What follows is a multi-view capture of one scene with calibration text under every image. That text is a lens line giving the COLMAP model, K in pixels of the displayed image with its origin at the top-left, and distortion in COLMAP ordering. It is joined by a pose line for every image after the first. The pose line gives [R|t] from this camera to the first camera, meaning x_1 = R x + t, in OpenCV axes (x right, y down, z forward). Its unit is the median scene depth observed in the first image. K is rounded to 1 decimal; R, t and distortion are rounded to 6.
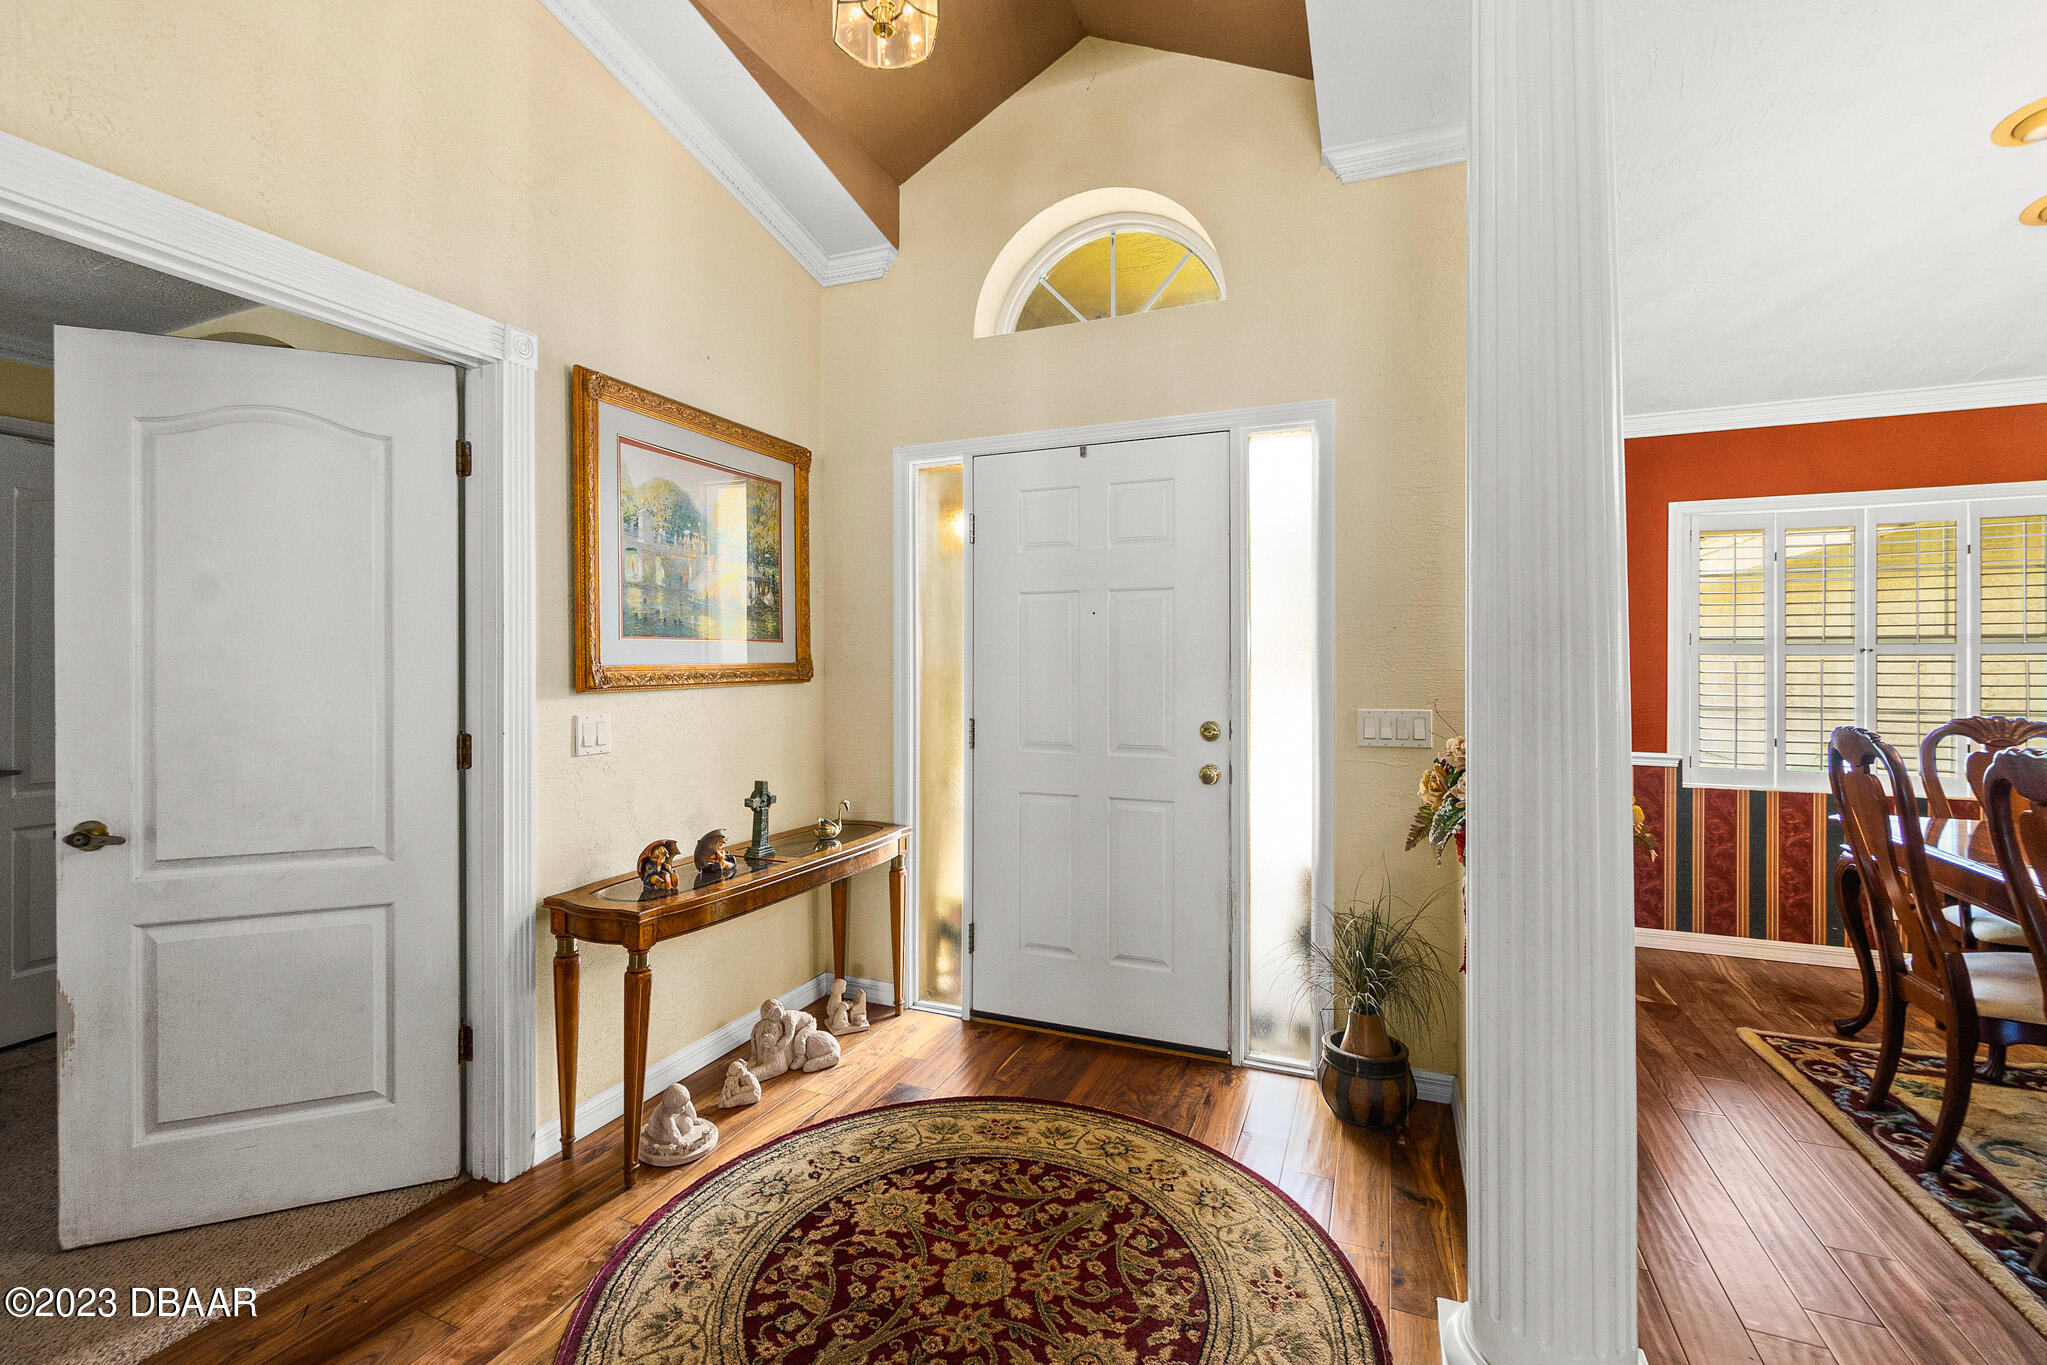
lens RADIAL K [[894.0, 0, 1005.1], [0, 894.0, 661.5], [0, 0, 1]] dist [0.000320, 0.001151]
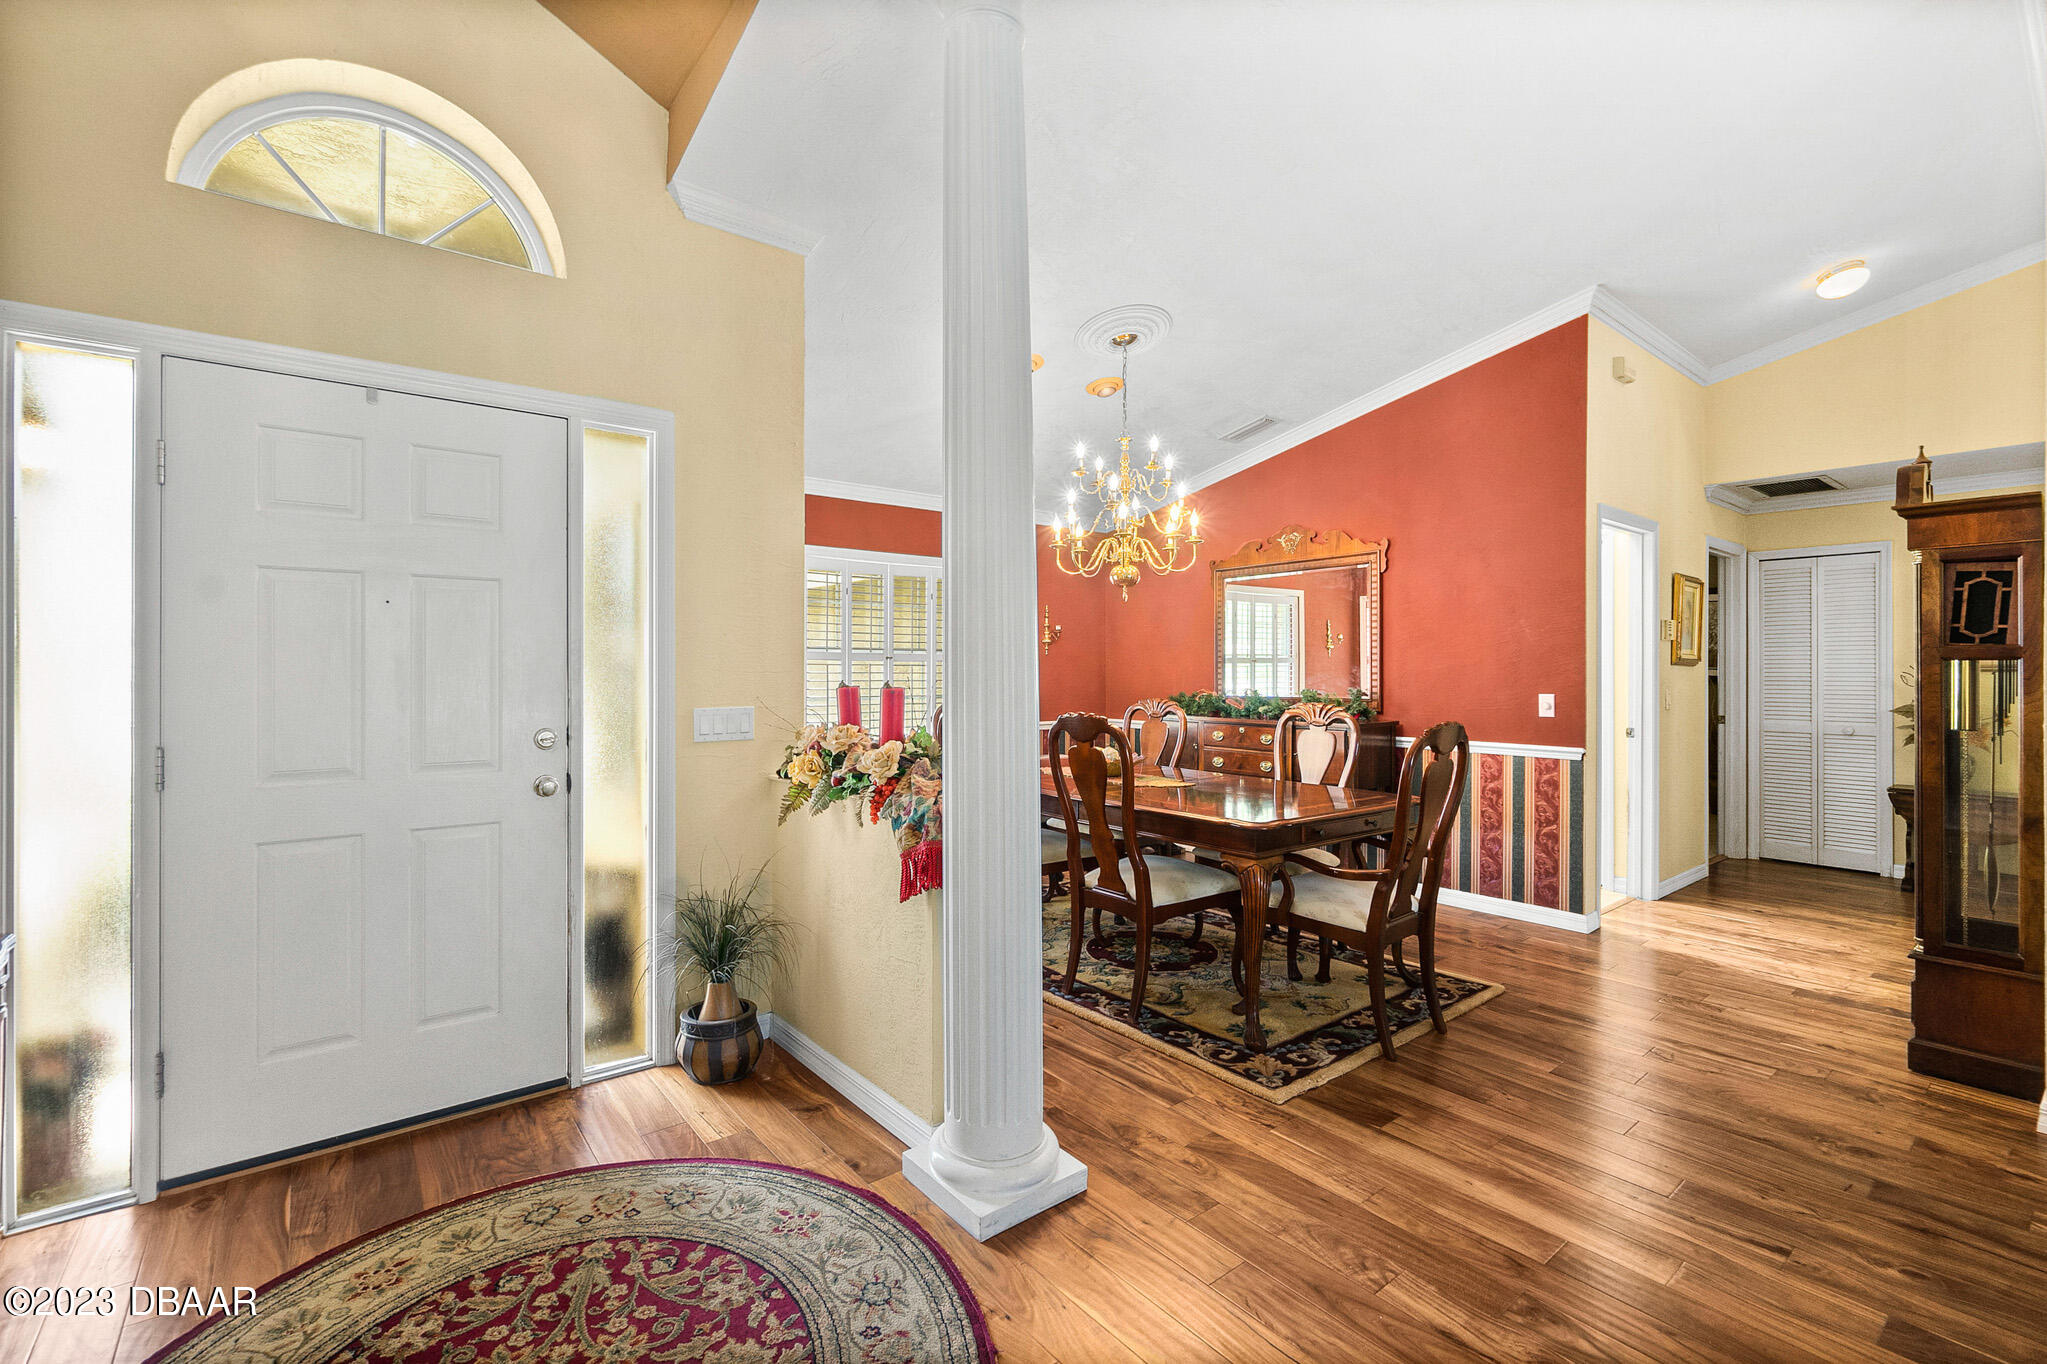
lens RADIAL K [[884.0, 0, 991.1], [0, 884.0, 665.2], [0, 0, 1]] dist [0.000943, 0.000019]
pose [[0.490827, 0.003413, 0.871250, -0.447831], [-0.007944, 0.999968, 0.000558, -0.003121], [-0.871221, -0.007195, 0.490839, 0.198078]]
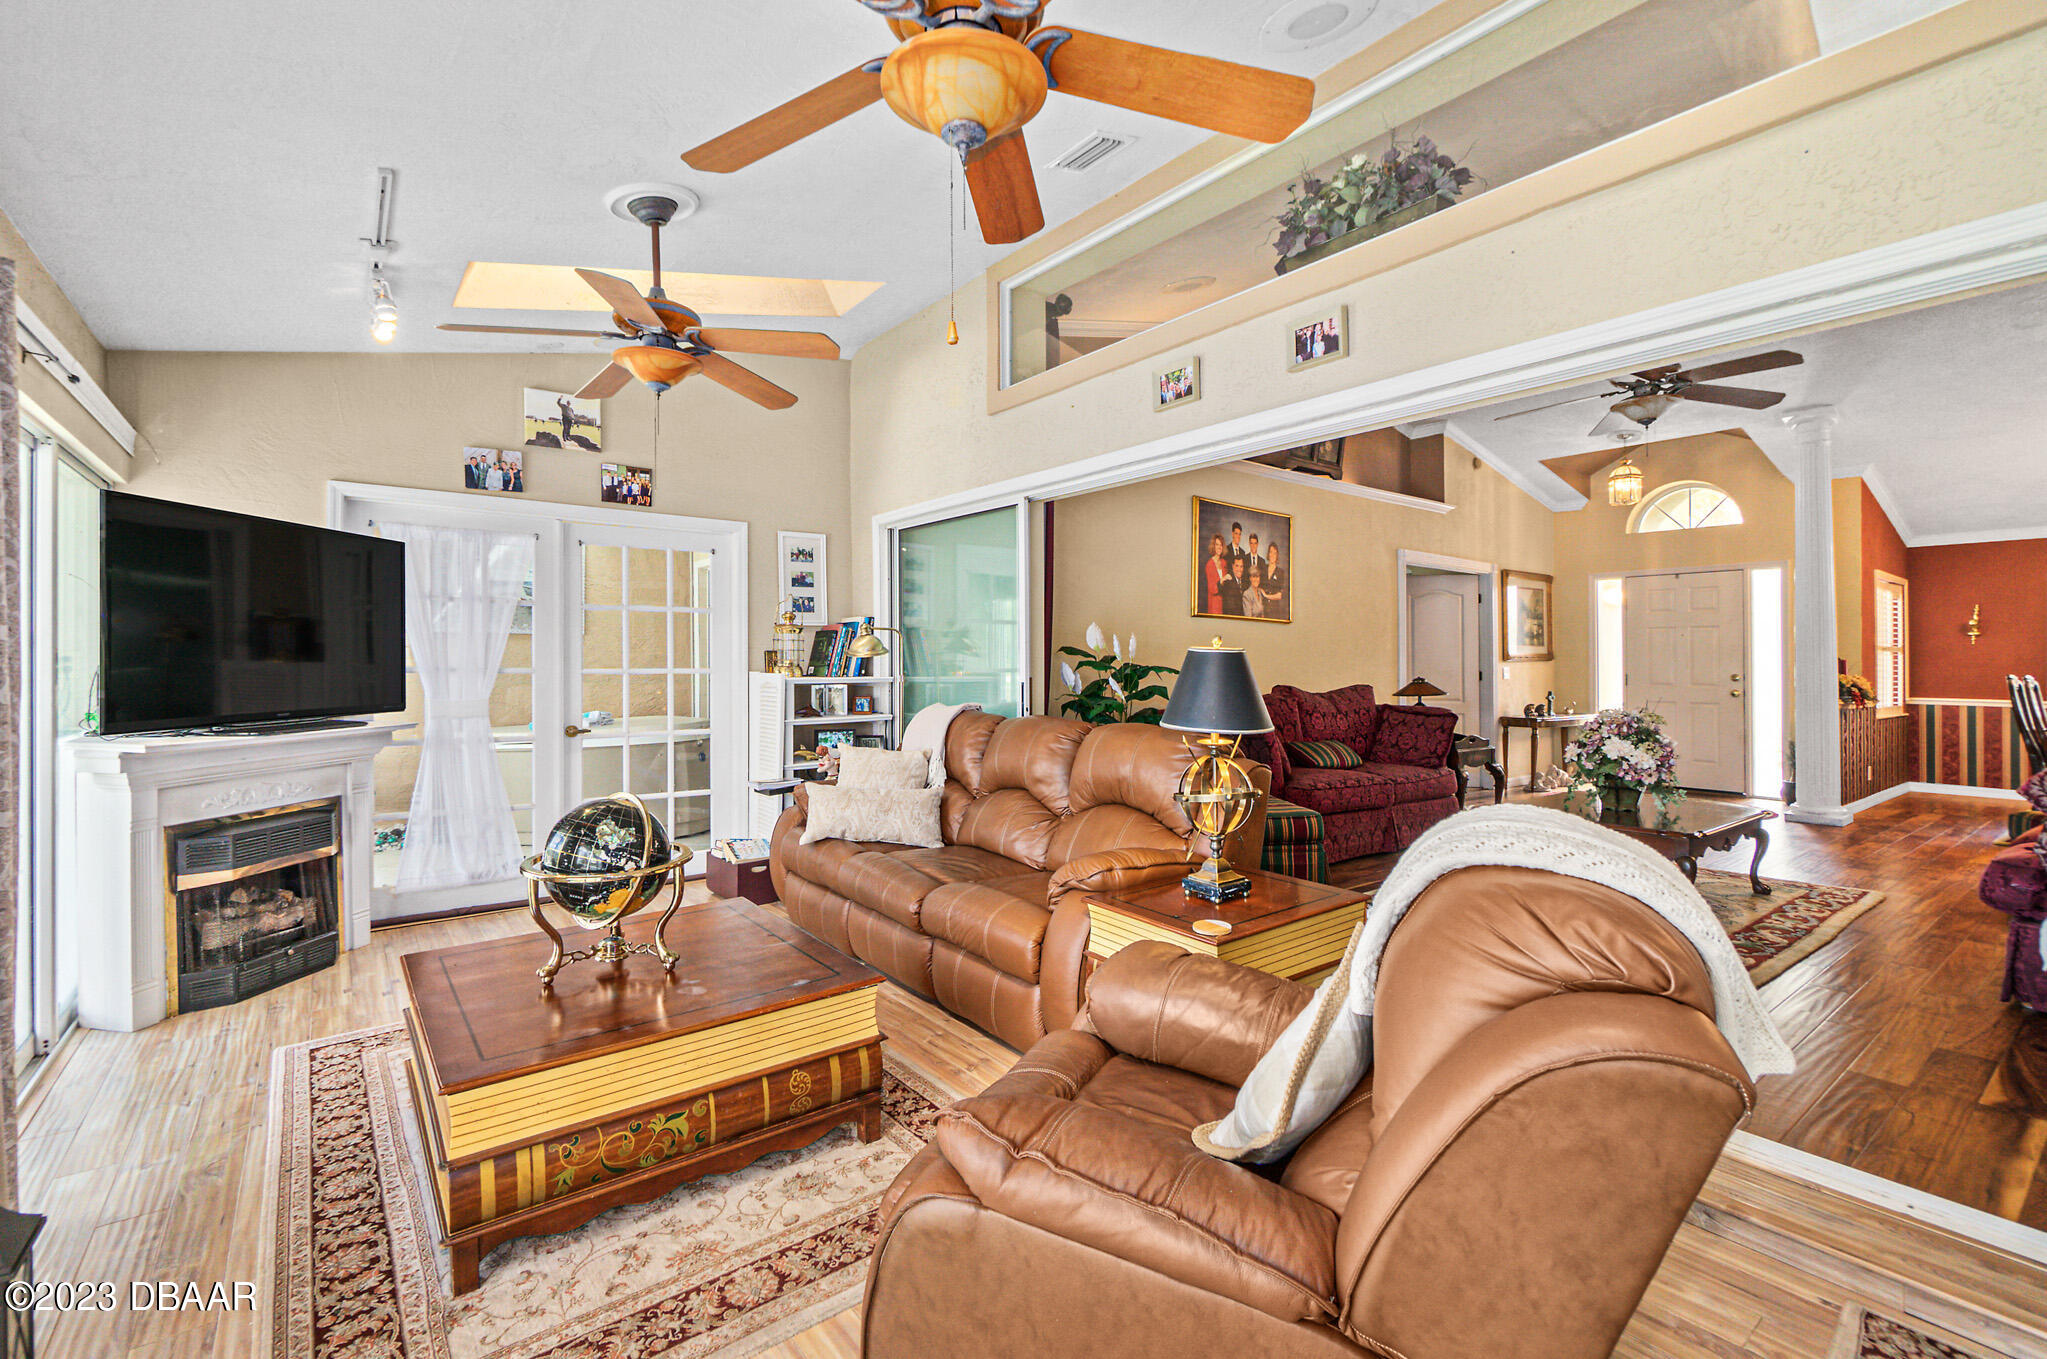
lens RADIAL K [[917.7, 0, 987.9], [0, 917.7, 649.9], [0, 0, 1]] dist [-0.004436, 0.003531]
pose [[0.865599, -0.002429, -0.500731, -0.460688], [-0.003834, 0.999927, -0.011479, 0.043412], [0.500723, 0.011856, 0.865527, -3.432898]]
